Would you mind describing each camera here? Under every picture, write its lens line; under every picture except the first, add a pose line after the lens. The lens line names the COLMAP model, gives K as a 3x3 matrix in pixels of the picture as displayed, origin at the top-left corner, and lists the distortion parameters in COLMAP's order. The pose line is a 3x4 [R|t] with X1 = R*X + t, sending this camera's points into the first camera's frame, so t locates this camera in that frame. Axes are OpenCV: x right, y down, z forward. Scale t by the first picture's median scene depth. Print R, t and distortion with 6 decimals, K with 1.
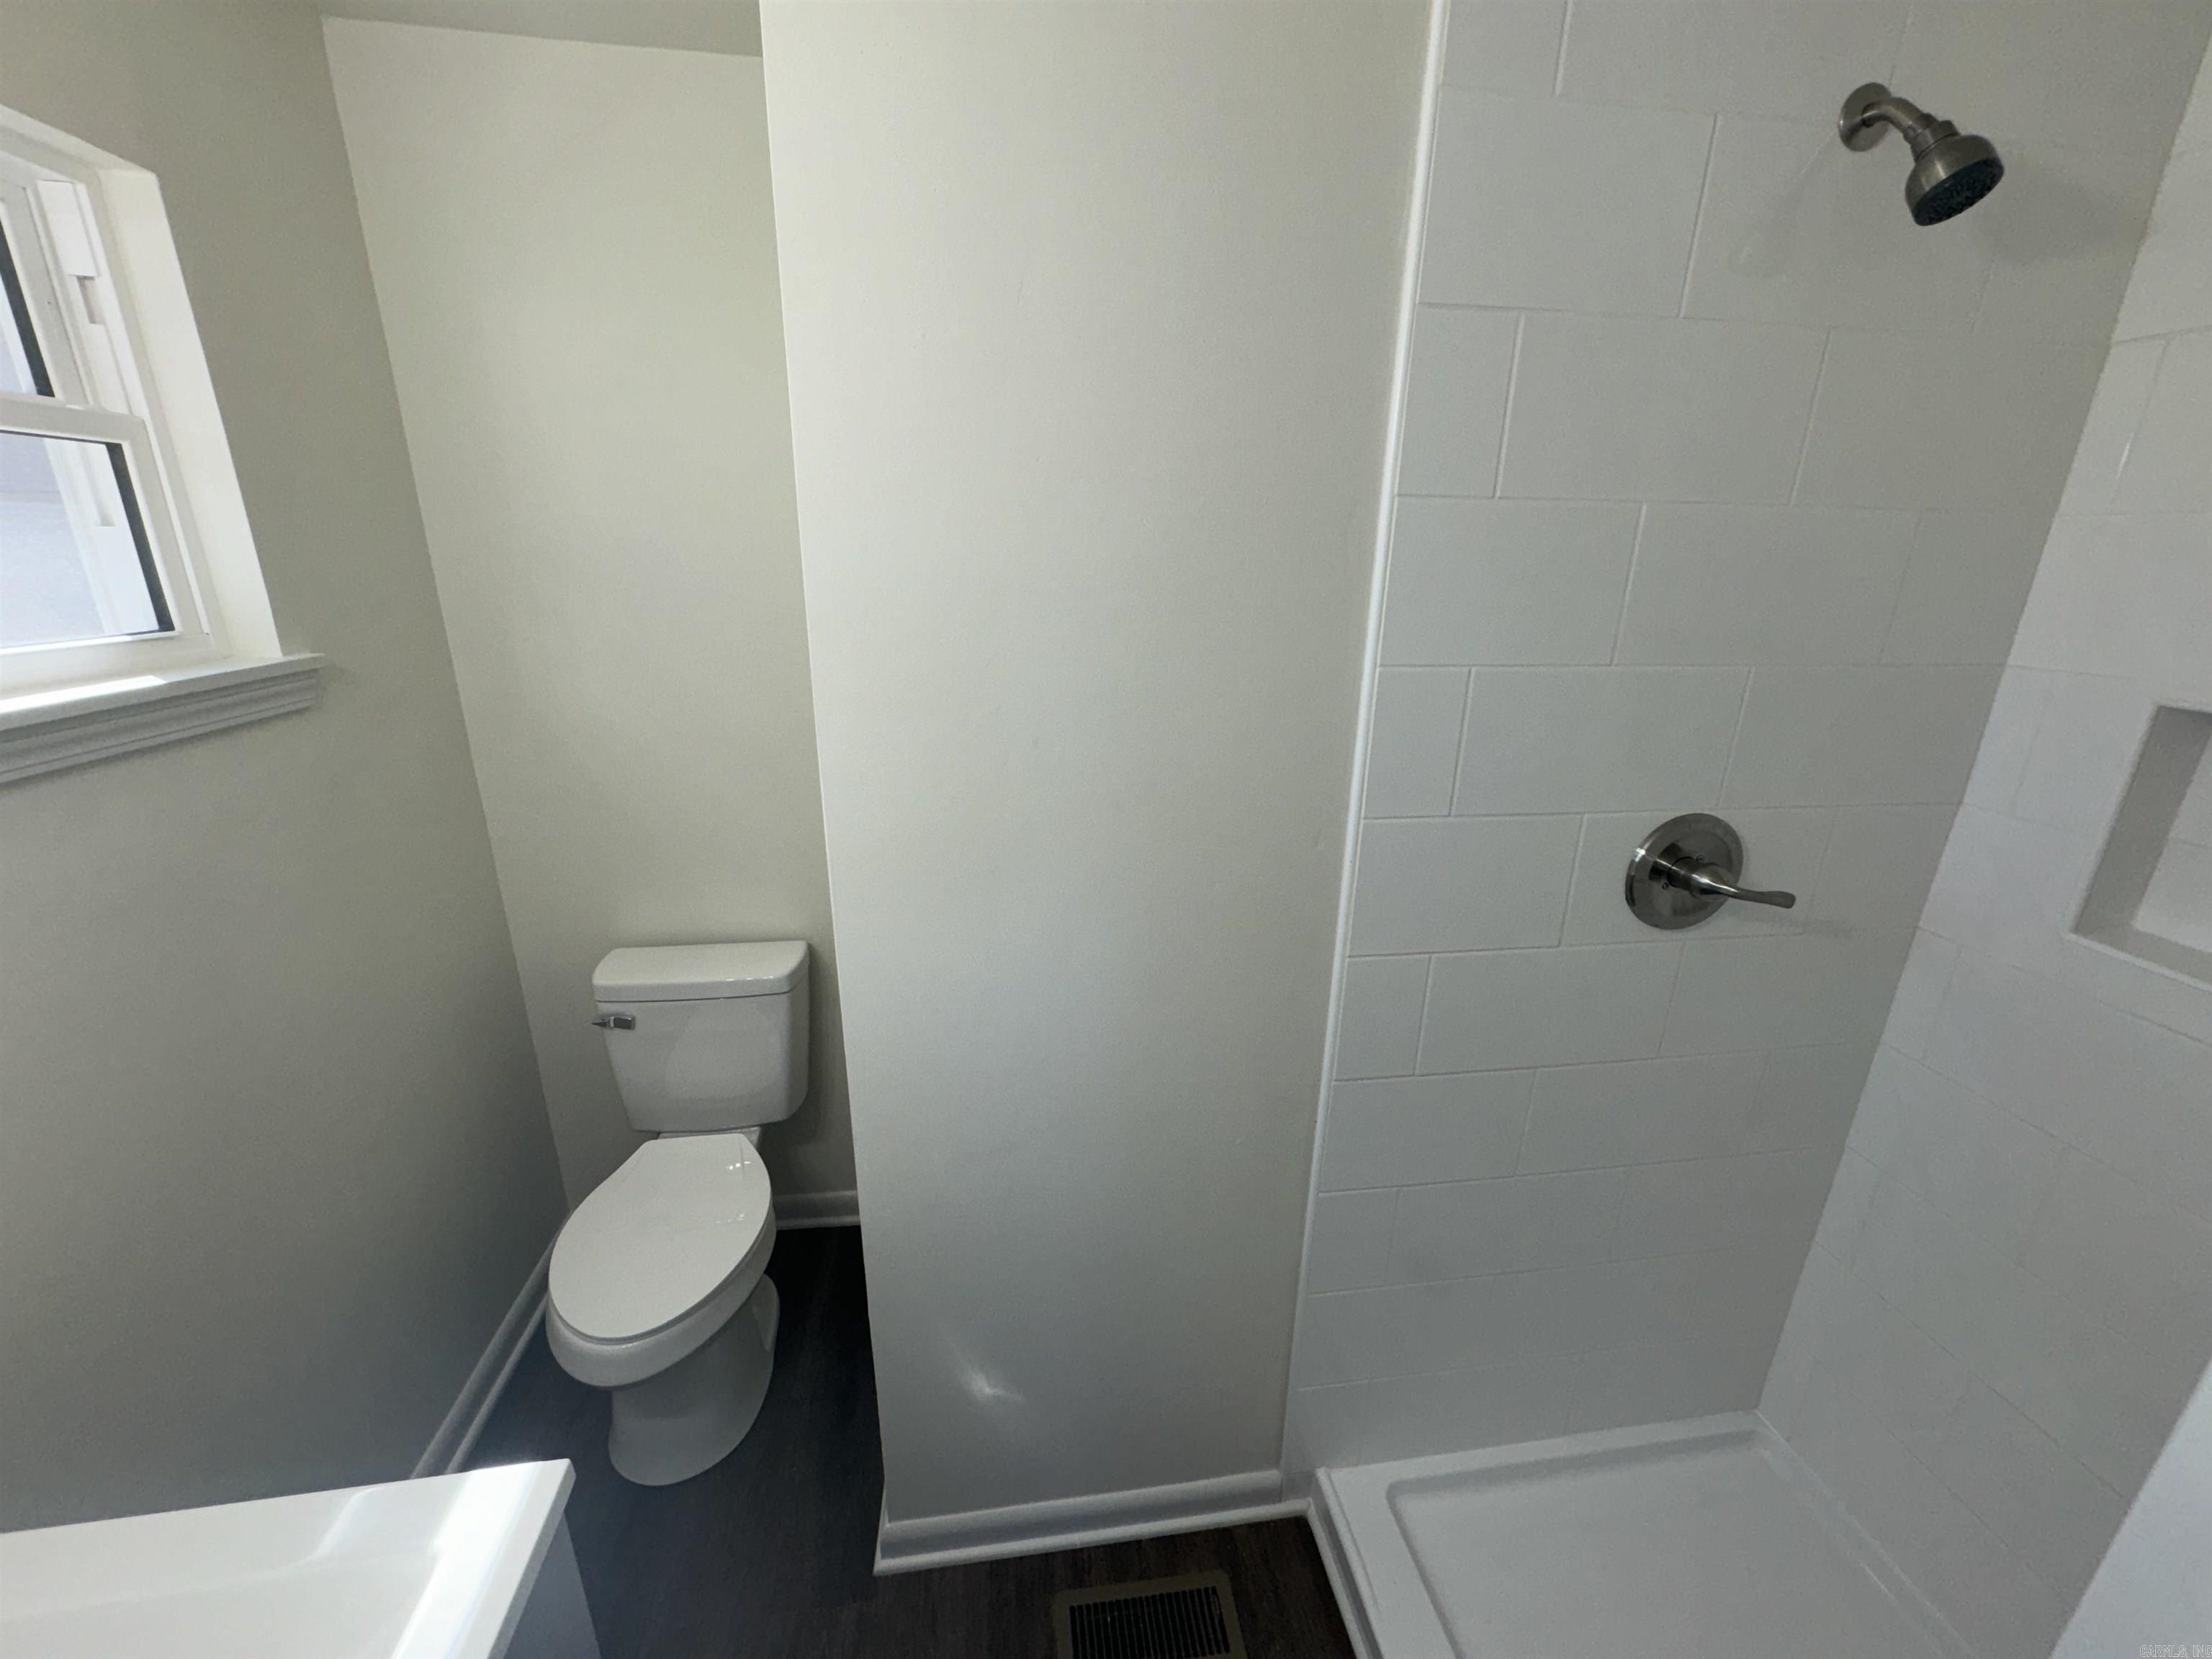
lens RADIAL K [[883.9, 0, 1103.4], [0, 883.9, 831.9], [0, 0, 1]] dist [-0.000628, 0.000460]
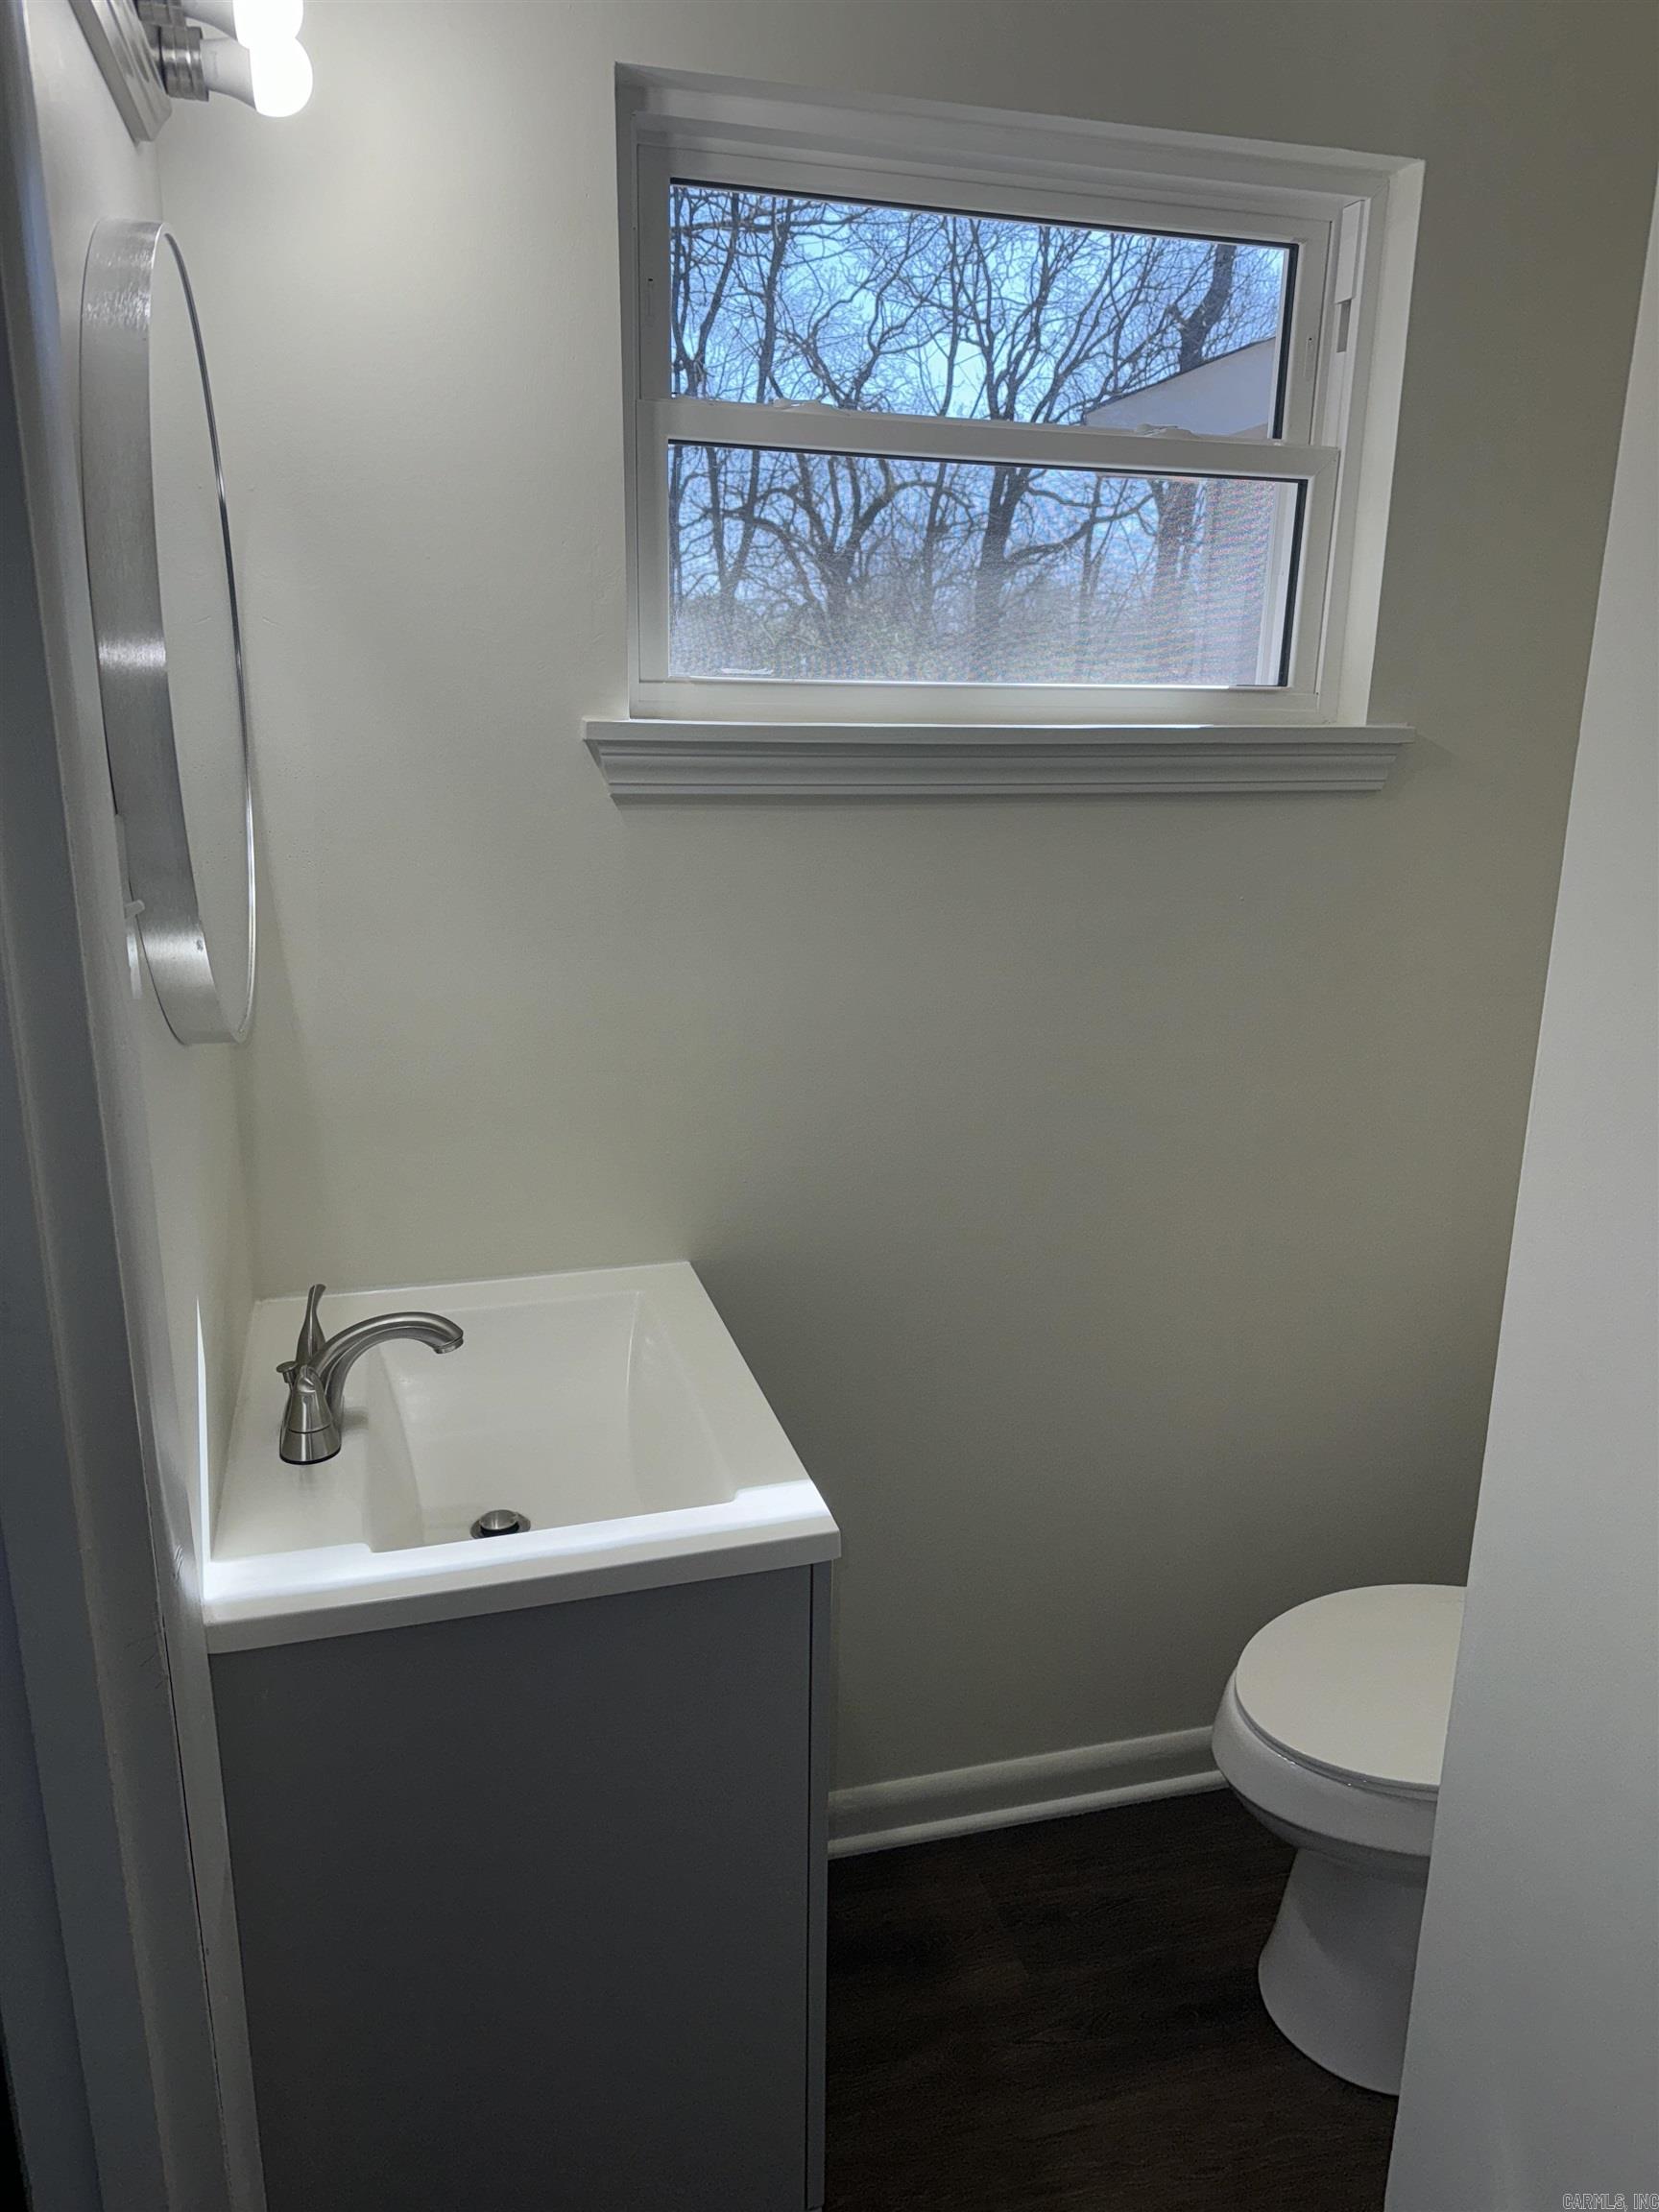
lens RADIAL K [[1535.8, 0, 839.4], [0, 1535.8, 1112.6], [0, 0, 1]] dist [0.091289, -0.125087]
pose [[0.127481, 0.246950, -0.960606, 0.481357], [-0.320899, 0.926686, 0.195643, 0.009579], [0.938495, 0.283317, 0.197381, 0.359359]]
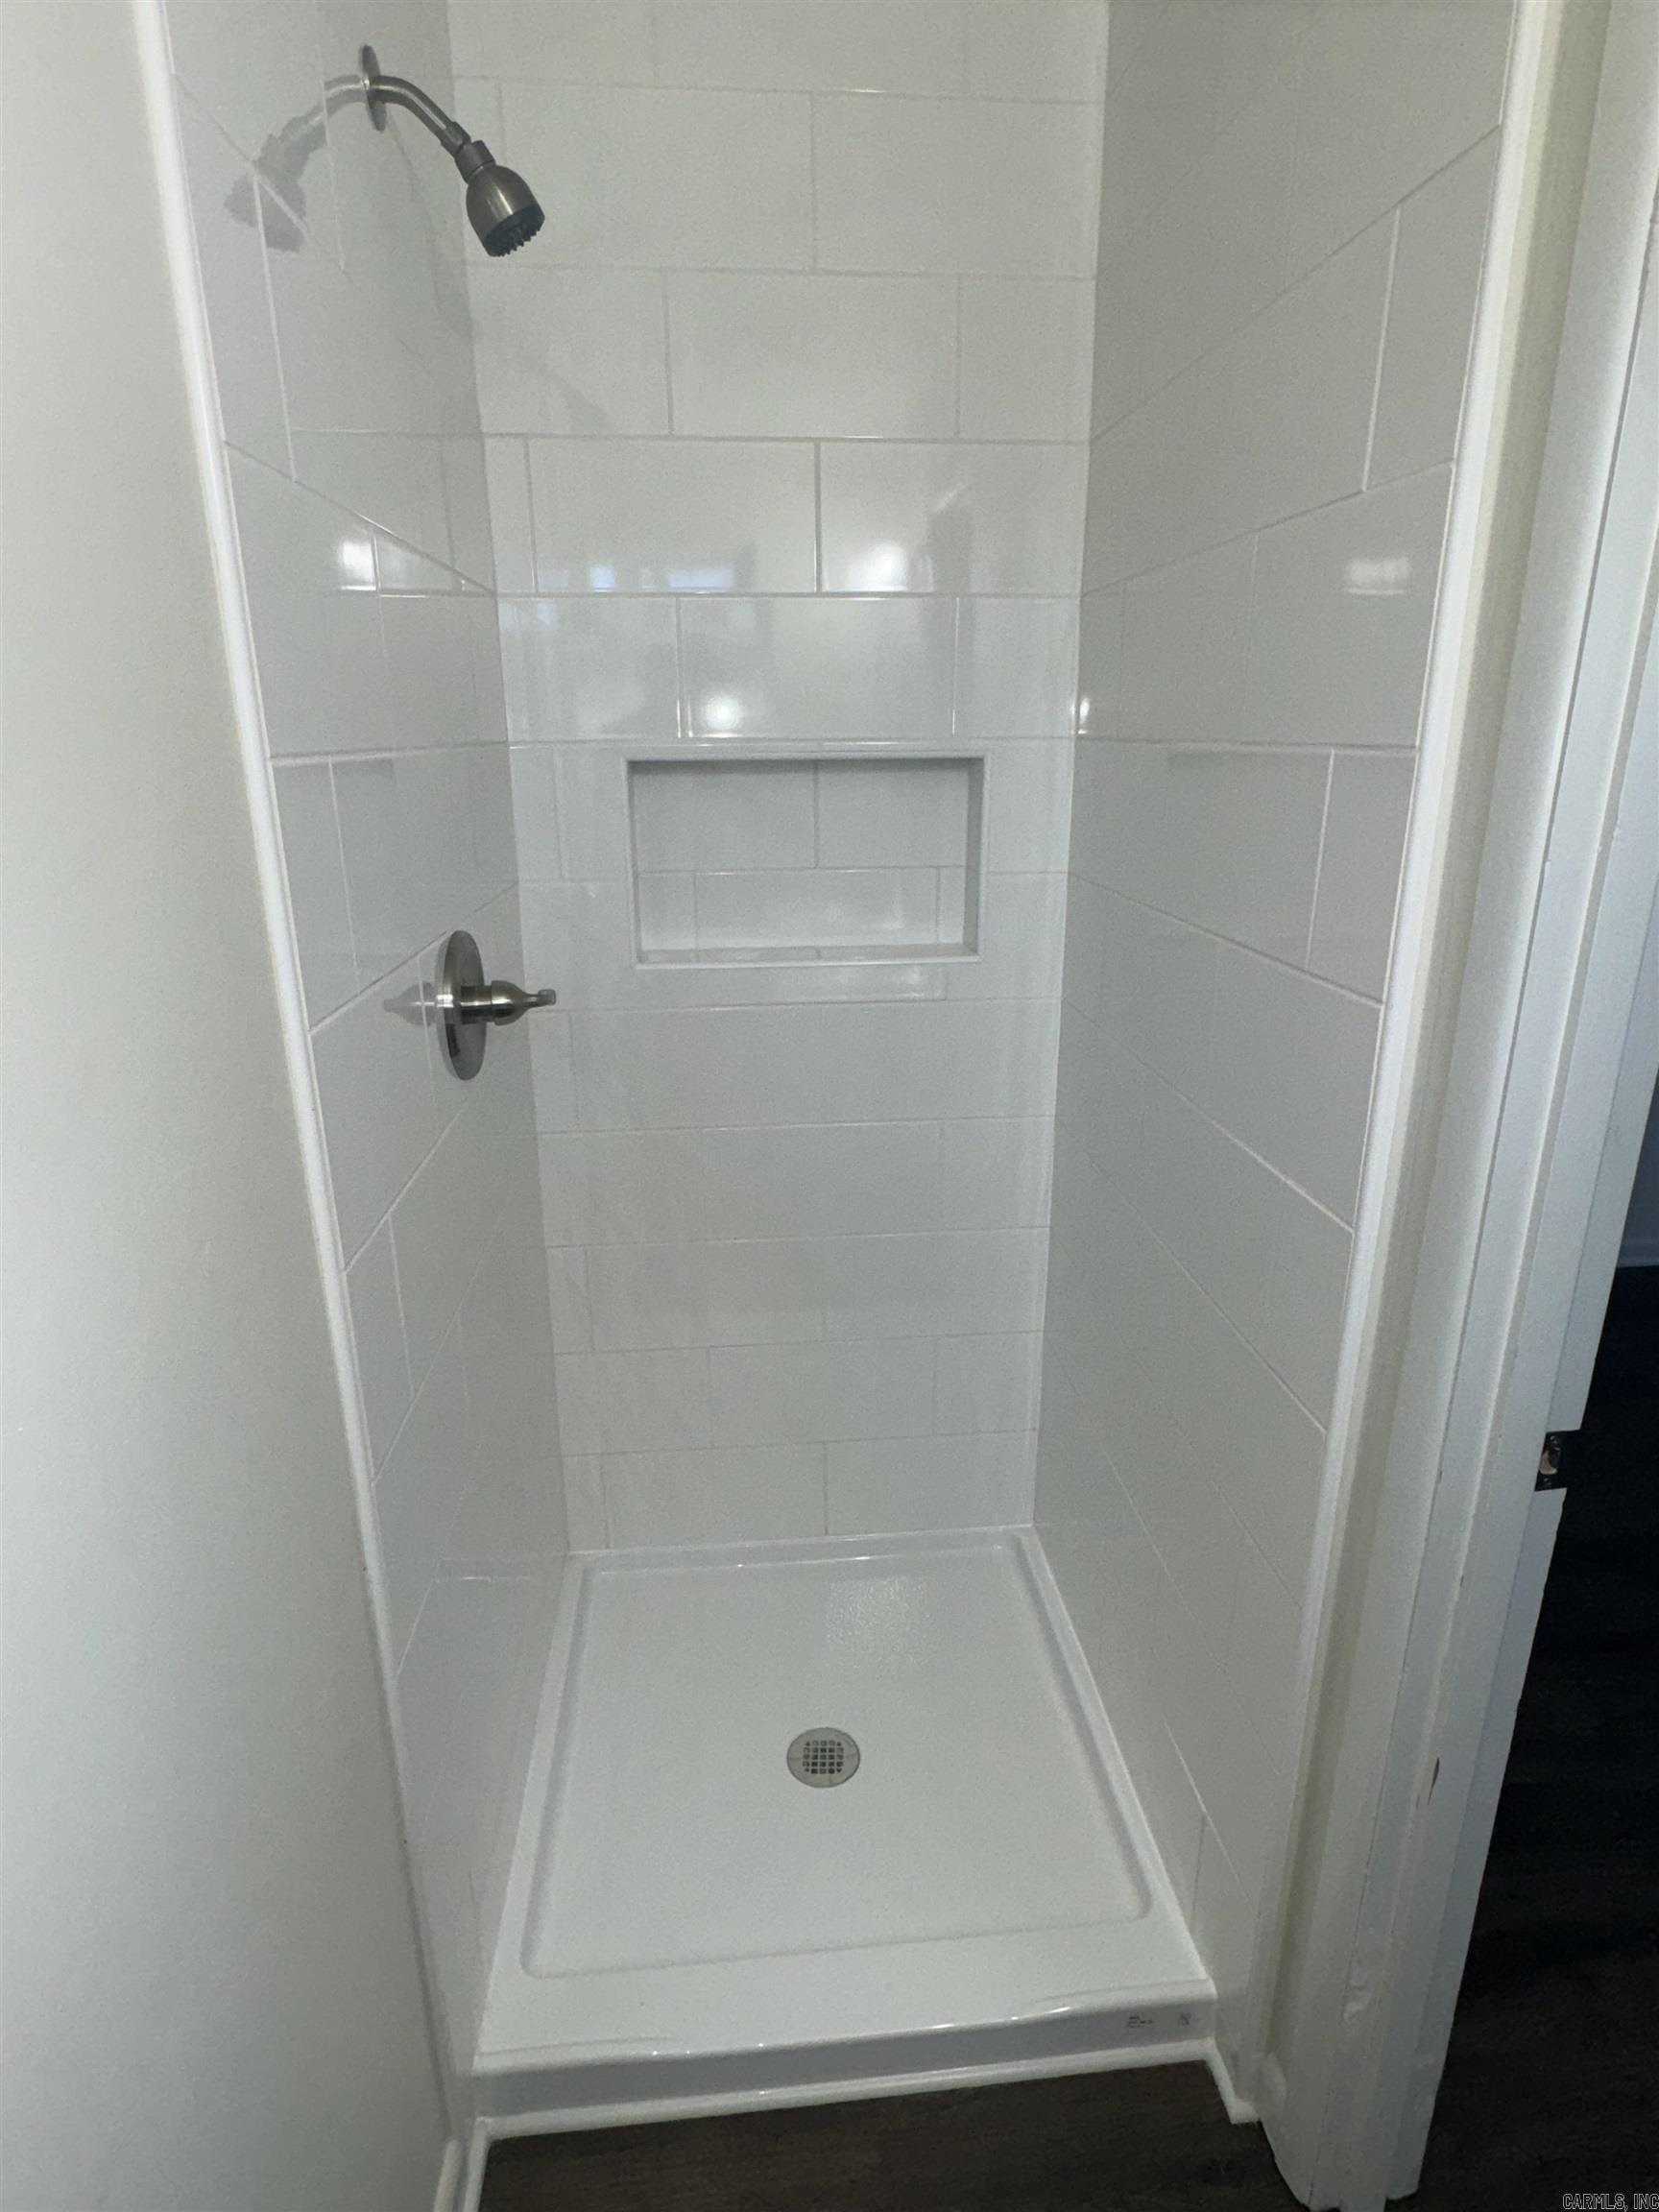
lens RADIAL K [[1189.3, 0, 829.5], [0, 1189.3, 1106.0], [0, 0, 1]] dist [-0.001390, 0.000852]
pose [[0.053473, -0.314529, 0.947740, -0.405934], [0.322081, 0.903806, 0.281776, -0.071773], [-0.945201, 0.290181, 0.149633, 0.523340]]
